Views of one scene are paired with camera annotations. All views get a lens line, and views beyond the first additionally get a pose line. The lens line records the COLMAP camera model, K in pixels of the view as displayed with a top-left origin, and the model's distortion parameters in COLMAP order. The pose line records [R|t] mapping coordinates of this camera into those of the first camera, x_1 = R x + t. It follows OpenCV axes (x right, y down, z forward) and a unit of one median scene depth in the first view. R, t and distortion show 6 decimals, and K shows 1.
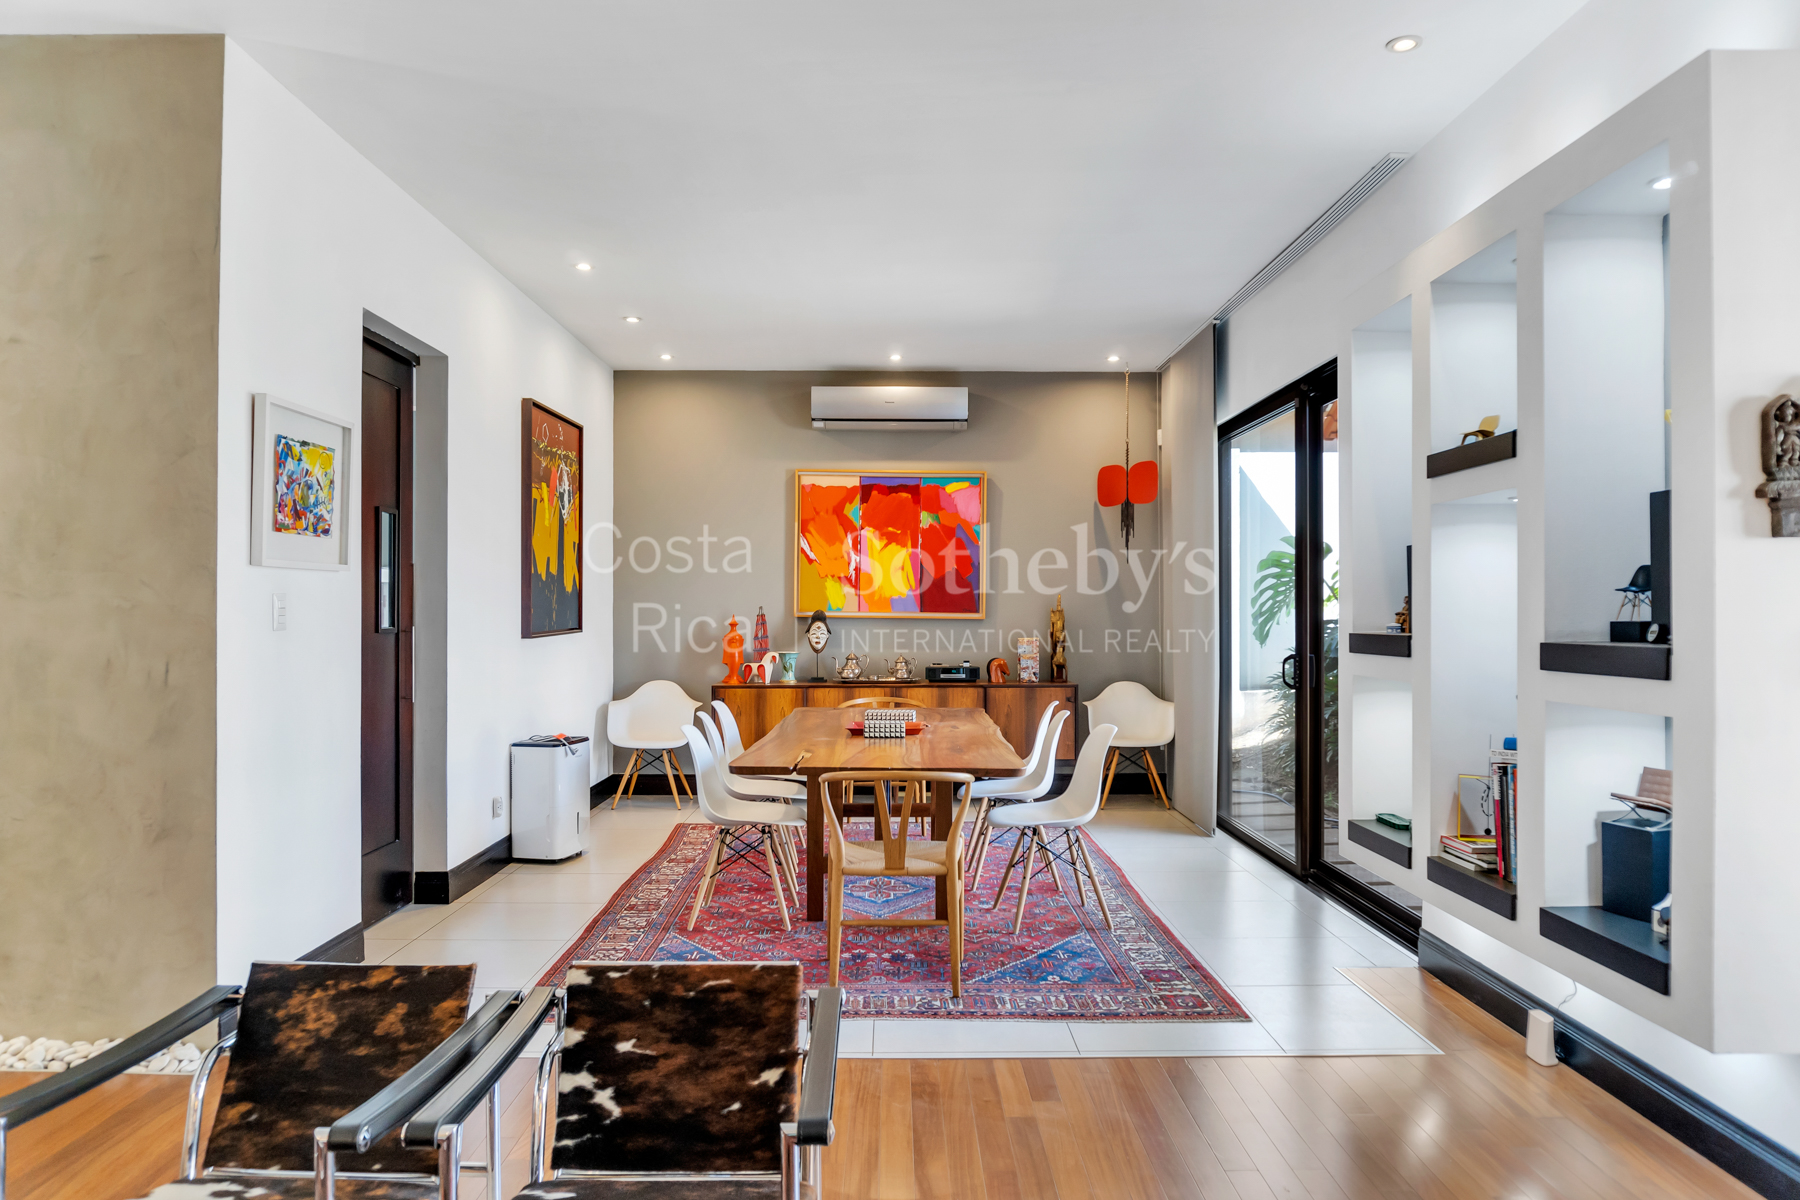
lens RADIAL K [[1222.2, 0, 904.3], [0, 1222.2, 594.8], [0, 0, 1]] dist [-0.035686, 0.007120]
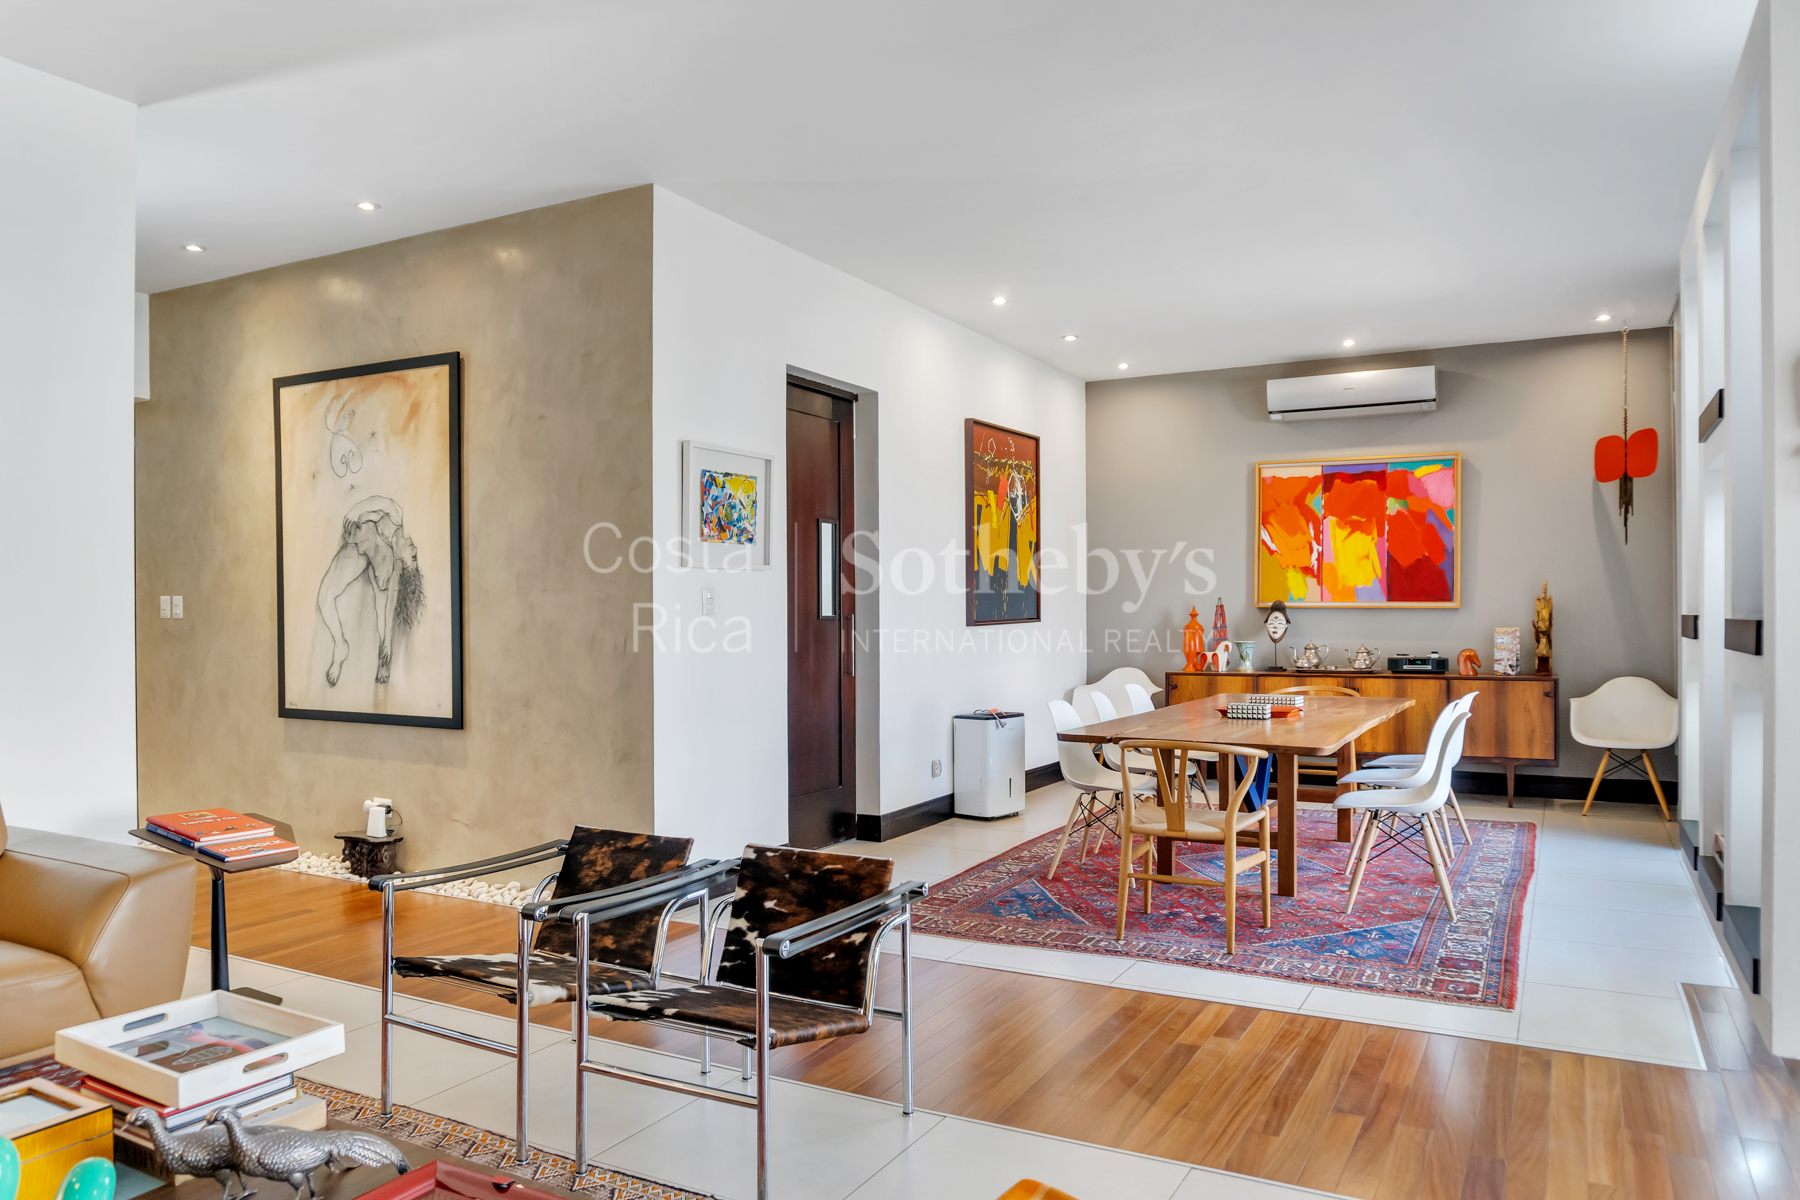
lens RADIAL K [[1222.2, 0, 886.5], [0, 1222.2, 602.9], [0, 0, 1]] dist [-0.035686, 0.007120]
pose [[0.870520, -0.008909, -0.492053, 0.207587], [0.013083, 0.999902, 0.005041, 0.007584], [0.491959, -0.010826, 0.870551, -0.053260]]
